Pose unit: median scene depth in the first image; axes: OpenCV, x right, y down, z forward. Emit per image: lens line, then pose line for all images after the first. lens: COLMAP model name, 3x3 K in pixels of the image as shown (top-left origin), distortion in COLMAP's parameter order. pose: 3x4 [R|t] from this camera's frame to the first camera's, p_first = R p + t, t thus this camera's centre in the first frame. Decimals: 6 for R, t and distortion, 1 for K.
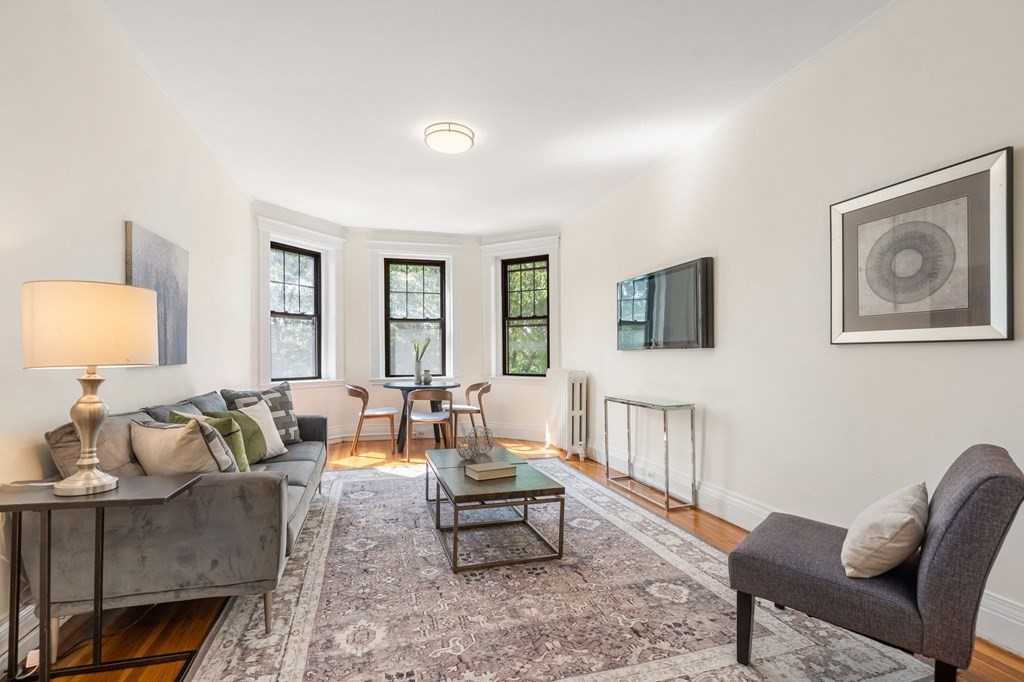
lens RADIAL K [[476.7, 0, 507.9], [0, 476.7, 356.3], [0, 0, 1]] dist [-0.001454, -0.000306]
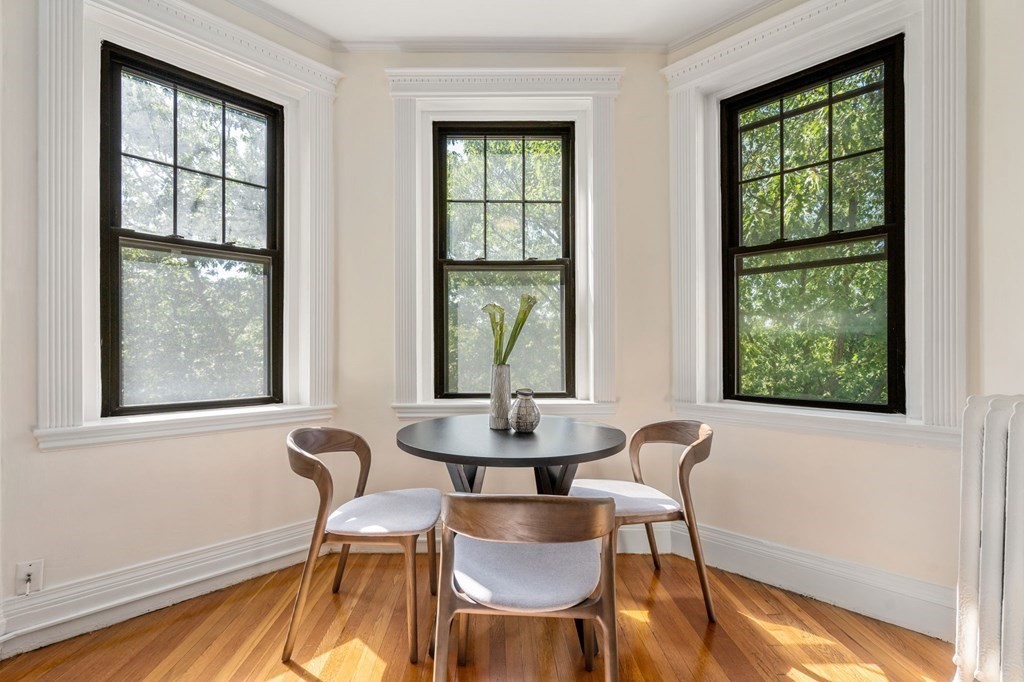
lens RADIAL K [[464.6, 0, 513.6], [0, 464.6, 343.1], [0, 0, 1]] dist [-0.000776, -0.000124]
pose [[0.972137, 0.000312, -0.234415, -0.090297], [-0.000888, 0.999997, -0.002349, -0.004744], [0.234413, 0.002492, 0.972134, 0.609386]]
